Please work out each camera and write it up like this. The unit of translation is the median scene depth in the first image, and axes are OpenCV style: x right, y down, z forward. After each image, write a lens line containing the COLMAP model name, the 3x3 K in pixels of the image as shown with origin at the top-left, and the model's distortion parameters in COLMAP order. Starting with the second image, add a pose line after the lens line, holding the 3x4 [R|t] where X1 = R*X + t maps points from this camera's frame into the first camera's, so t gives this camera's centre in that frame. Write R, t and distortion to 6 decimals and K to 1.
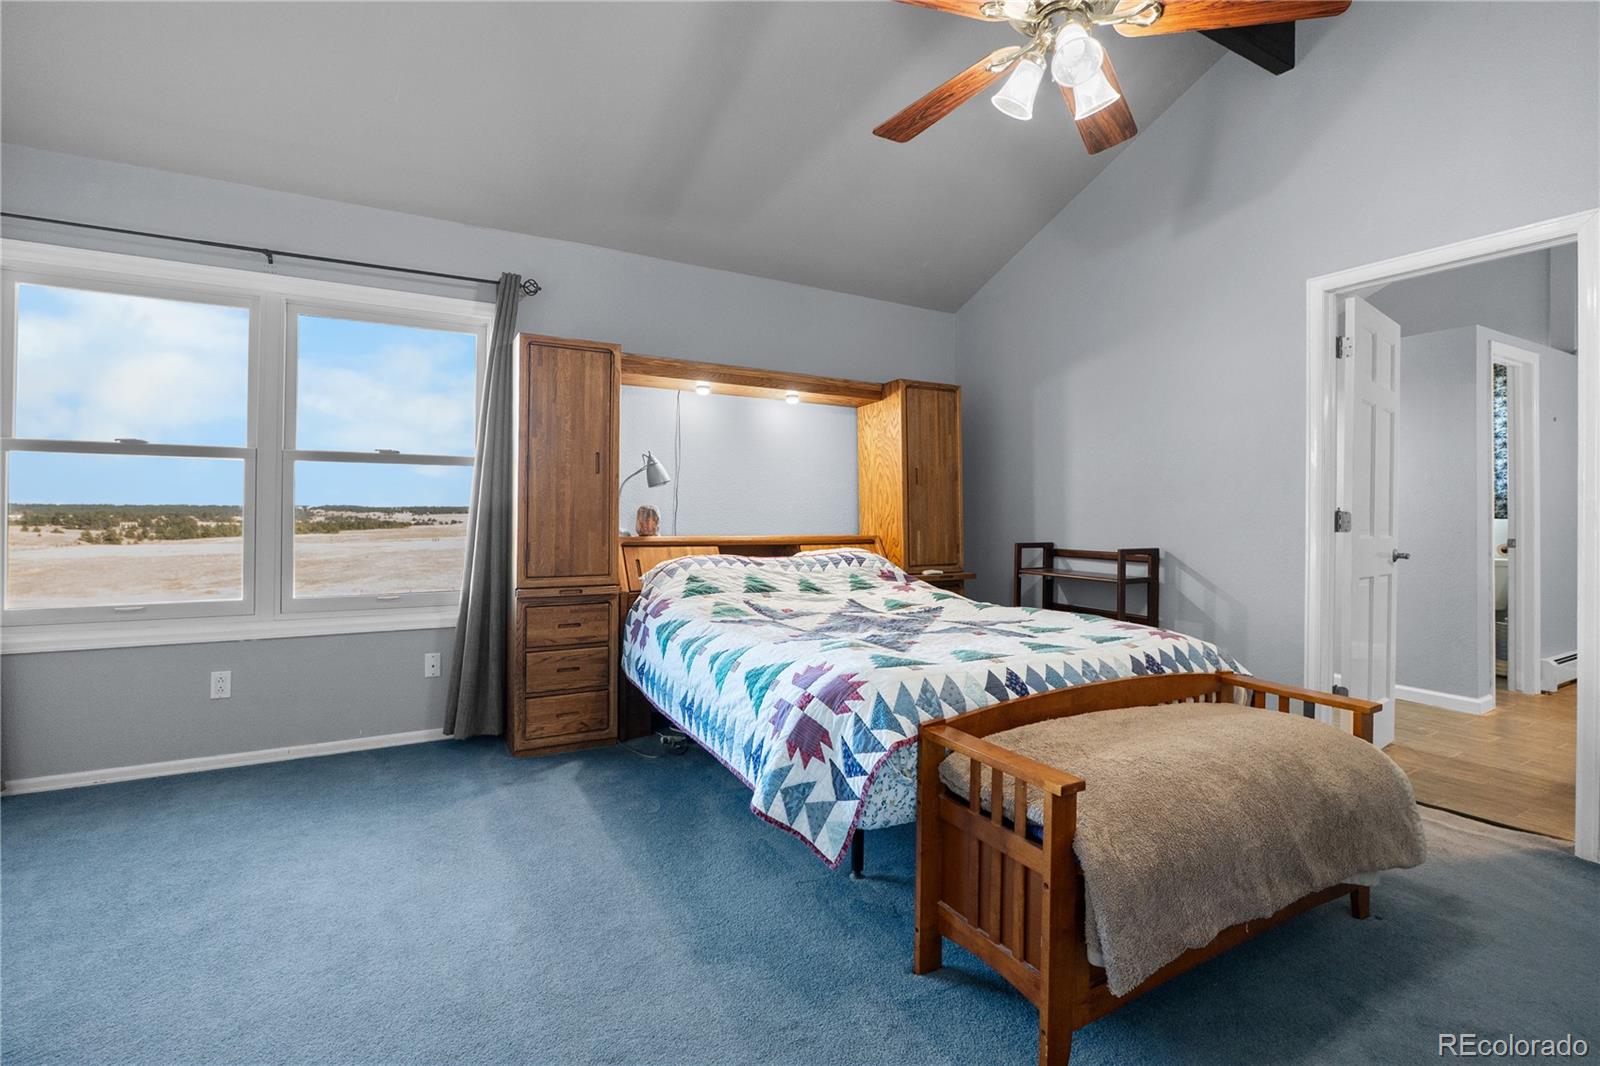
lens RADIAL K [[748.0, 0, 800.0], [0, 748.0, 533.0], [0, 0, 1]] dist [-0.000200, -0.000069]
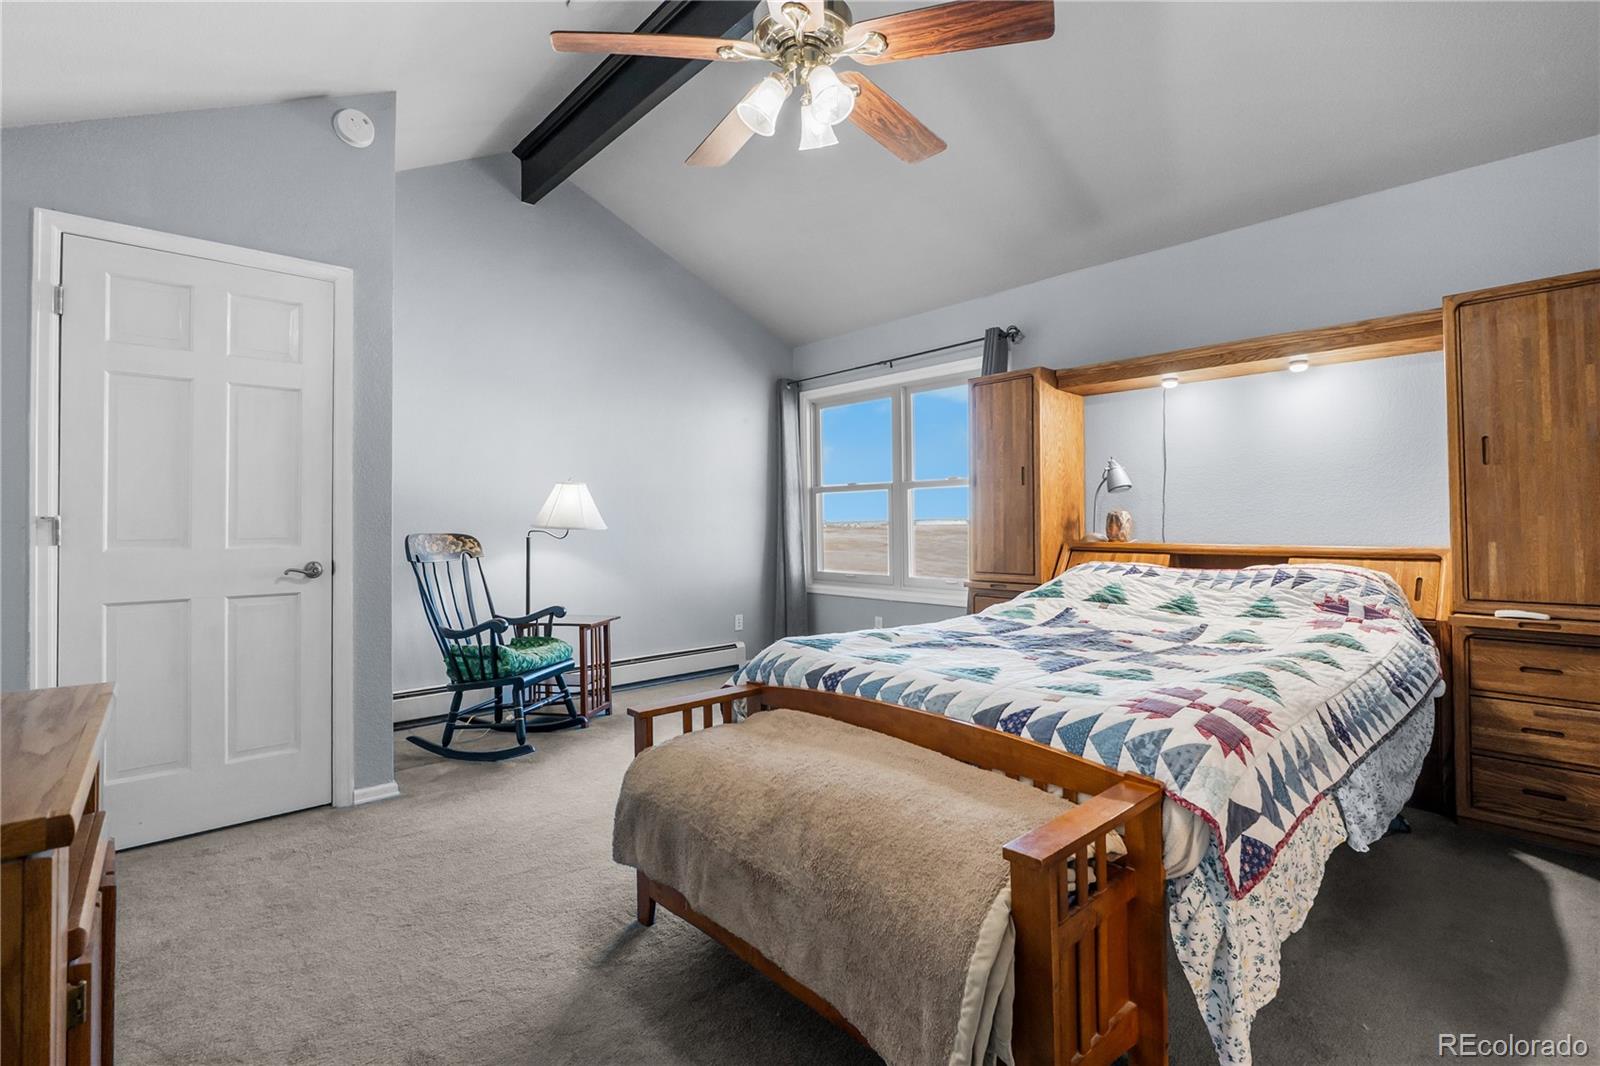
lens RADIAL K [[748.0, 0, 800.0], [0, 748.0, 533.0], [0, 0, 1]] dist [-0.000200, -0.000069]
pose [[0.219744, 0.005673, -0.975541, 0.748795], [-0.018019, 0.999836, 0.001755, -0.002126], [0.975391, 0.017193, 0.219811, 0.416582]]
